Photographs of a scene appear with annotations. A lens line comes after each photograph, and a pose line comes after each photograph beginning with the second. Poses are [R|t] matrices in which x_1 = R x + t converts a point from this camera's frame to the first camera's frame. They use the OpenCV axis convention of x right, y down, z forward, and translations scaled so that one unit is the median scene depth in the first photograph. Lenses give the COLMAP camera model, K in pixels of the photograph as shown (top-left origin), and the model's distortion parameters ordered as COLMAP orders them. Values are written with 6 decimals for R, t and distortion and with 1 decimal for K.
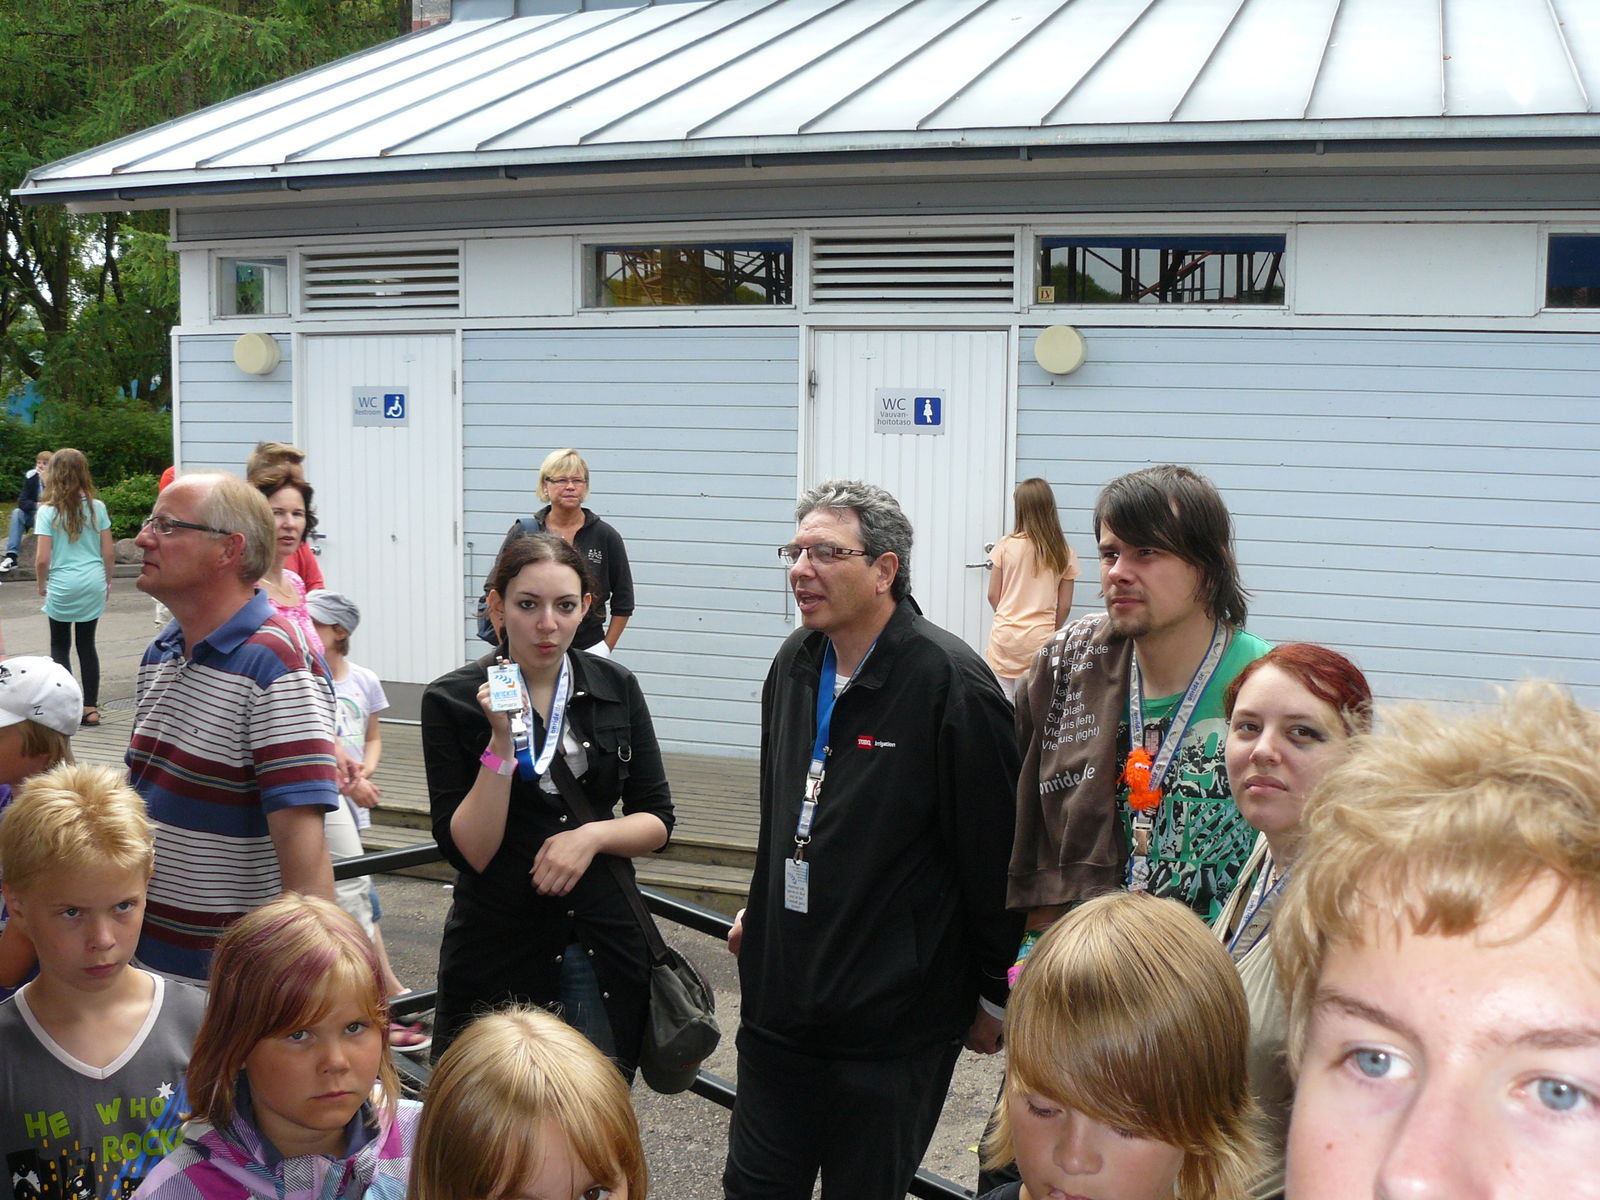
lens RADIAL K [[1692.0, 0, 800.0], [0, 1692.0, 600.0], [0, 0, 1]] dist [-0.184301, 0.200301]
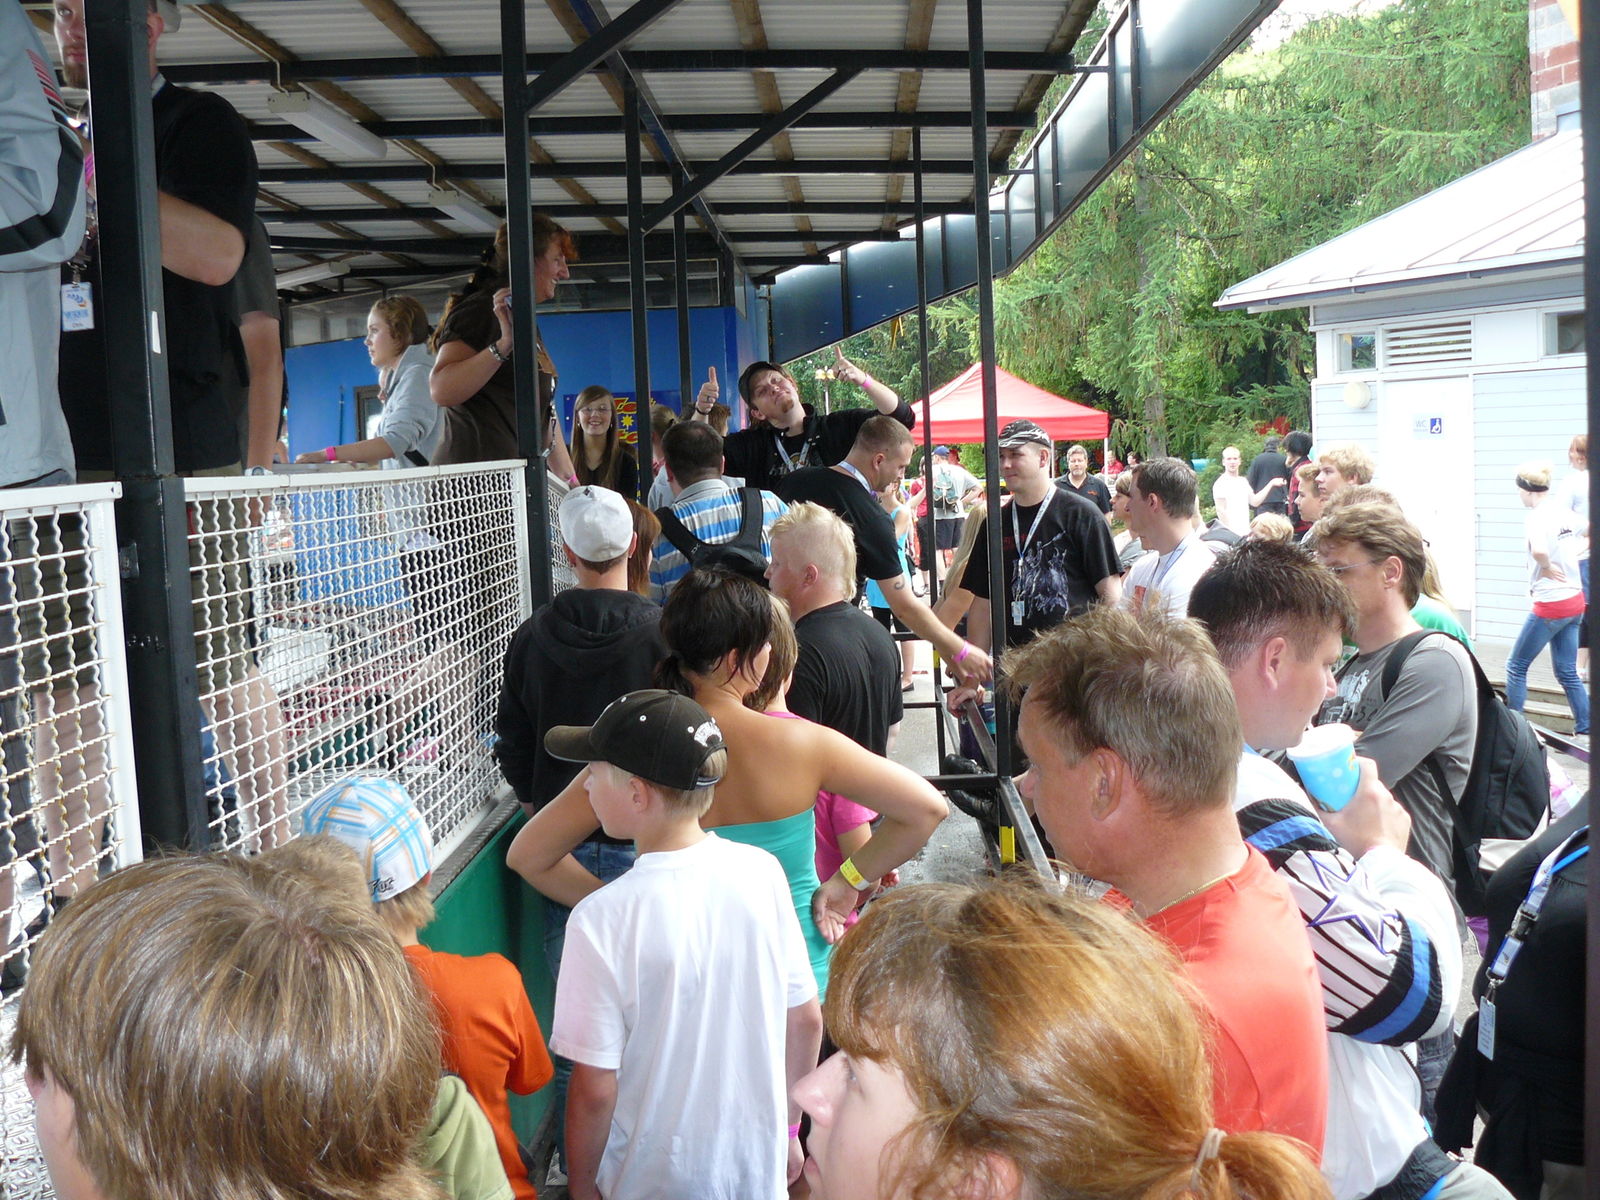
lens RADIAL K [[1692.0, 0, 800.0], [0, 1692.0, 600.0], [0, 0, 1]] dist [-0.184301, 0.200301]
pose [[0.691522, 0.025722, -0.721897, 0.428501], [-0.040634, 0.999169, -0.003323, 0.068525], [0.721211, 0.031632, 0.691993, -0.438129]]
